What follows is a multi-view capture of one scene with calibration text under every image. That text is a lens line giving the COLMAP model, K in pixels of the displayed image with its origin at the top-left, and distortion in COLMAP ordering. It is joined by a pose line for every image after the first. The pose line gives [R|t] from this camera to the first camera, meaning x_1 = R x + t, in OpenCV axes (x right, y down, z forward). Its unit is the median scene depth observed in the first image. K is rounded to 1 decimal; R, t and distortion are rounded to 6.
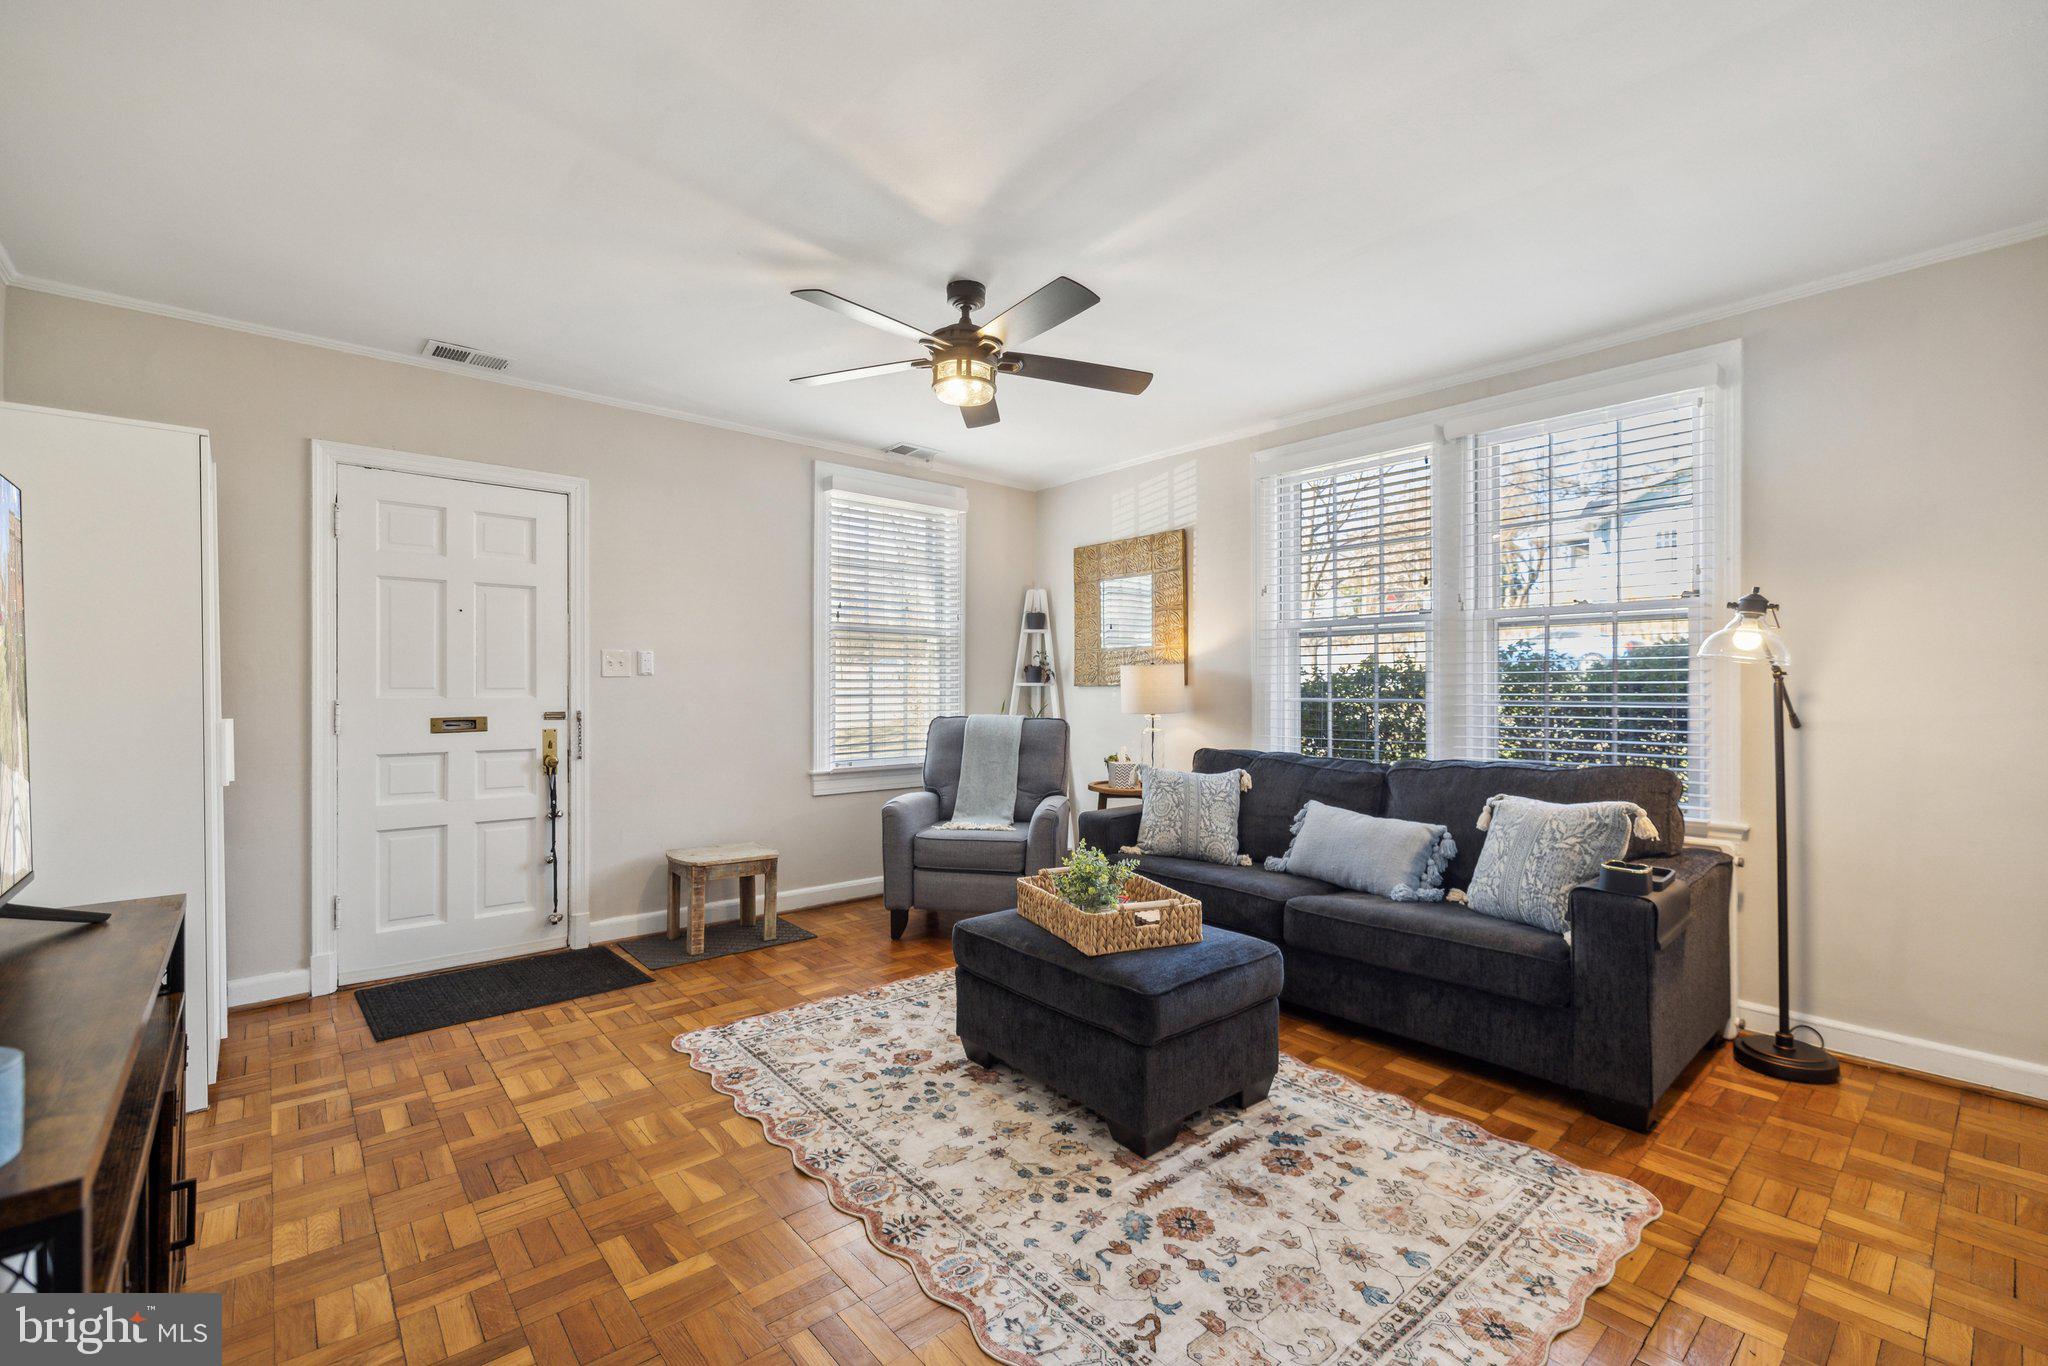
lens RADIAL K [[903.3, 0, 1026.7], [0, 903.3, 684.5], [0, 0, 1]] dist [0.000951, 0.000000]
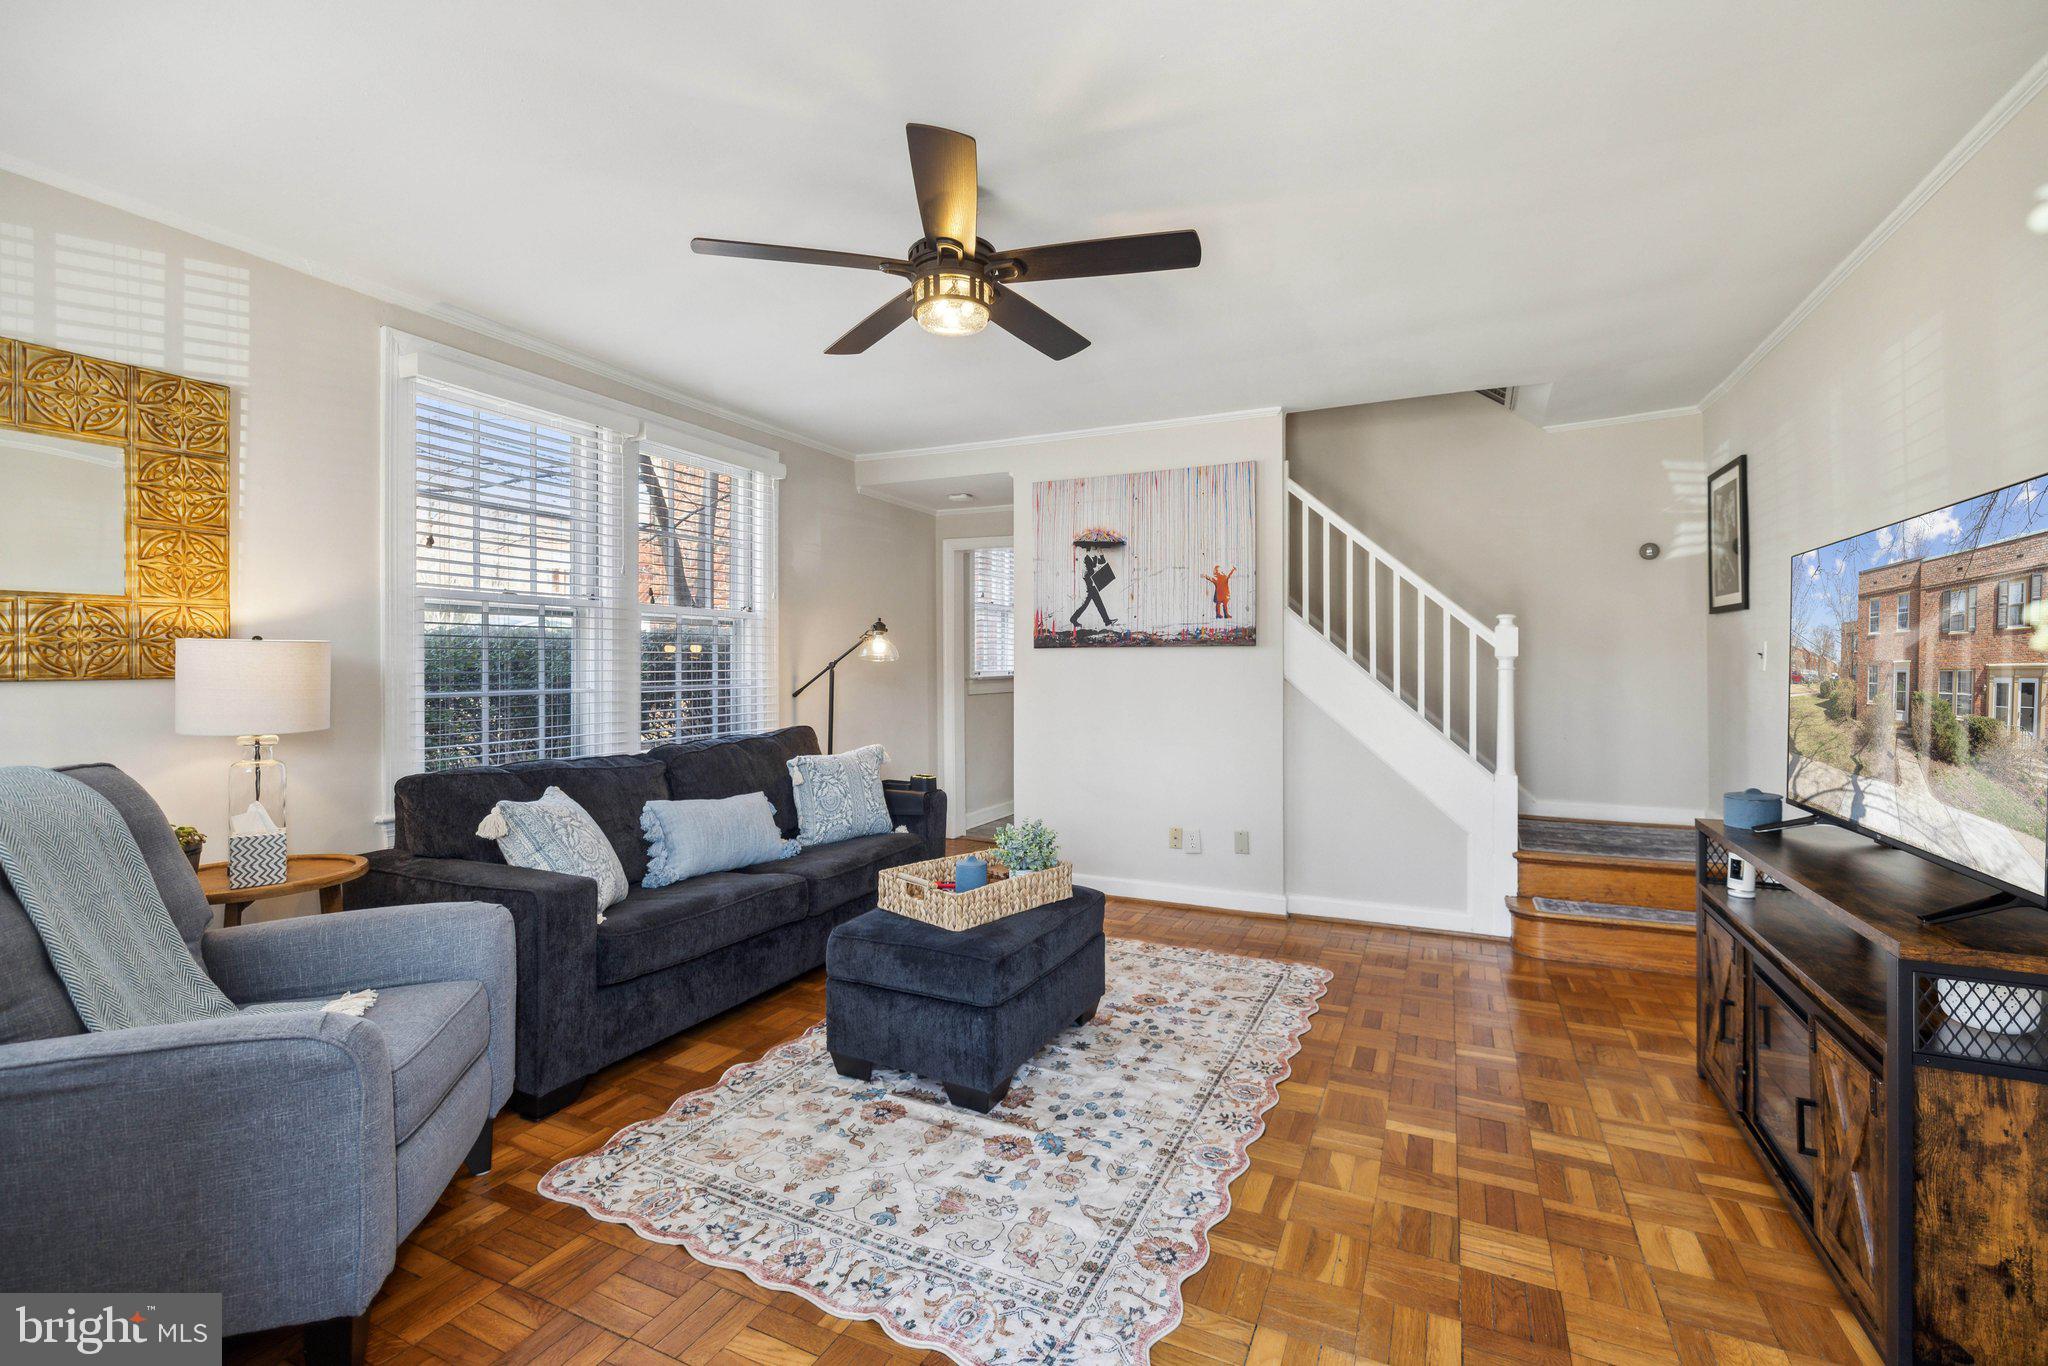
lens RADIAL K [[903.3, 0, 1024.0], [0, 903.3, 673.5], [0, 0, 1]] dist [0.000951, 0.000000]
pose [[-0.417953, -0.010649, 0.908406, -0.968407], [-0.003493, 0.999943, 0.010116, -0.016800], [-0.908462, 0.001055, -0.417967, 1.497445]]
